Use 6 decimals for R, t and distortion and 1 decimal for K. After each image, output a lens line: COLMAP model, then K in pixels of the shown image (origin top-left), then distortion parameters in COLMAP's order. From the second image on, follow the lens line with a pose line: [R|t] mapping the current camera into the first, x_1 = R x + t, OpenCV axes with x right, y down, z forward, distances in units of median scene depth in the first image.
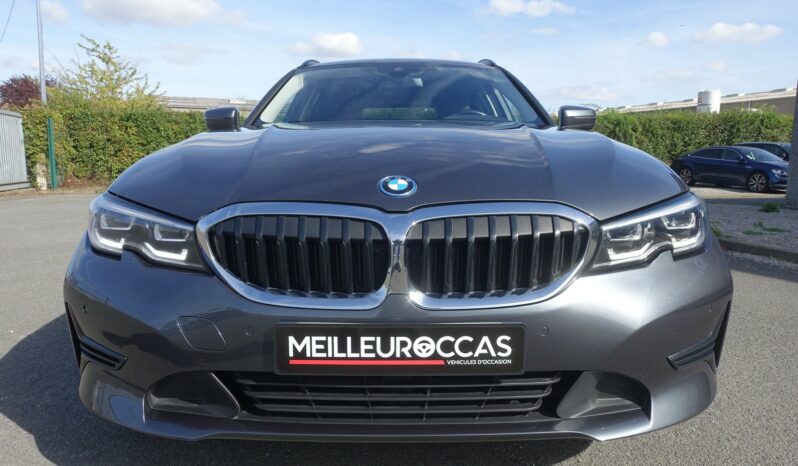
lens RADIAL K [[542.0, 0, 396.4], [0, 542.0, 238.3], [0, 0, 1]] dist [-0.015942, 0.005849]
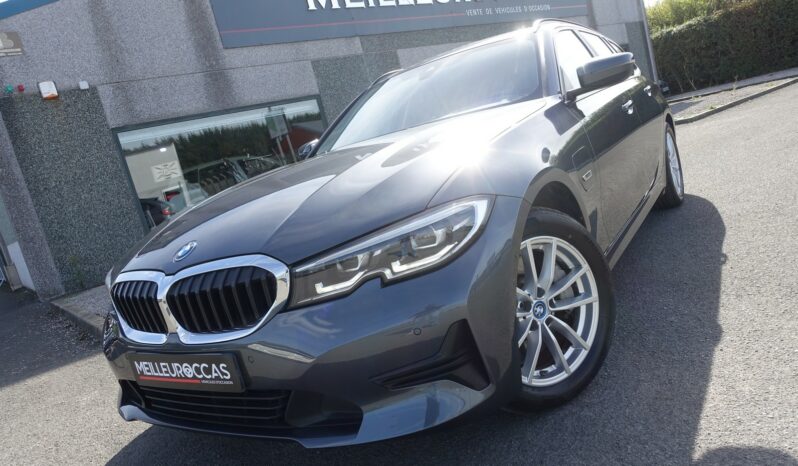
lens RADIAL K [[542.0, 0, 402.0], [0, 542.0, 231.4], [0, 0, 1]] dist [-0.015942, 0.005849]
pose [[0.823116, -0.118892, -0.555288, 1.329062], [0.163694, 0.986007, 0.031536, -0.108928], [0.543768, -0.116855, 0.831060, 0.175981]]
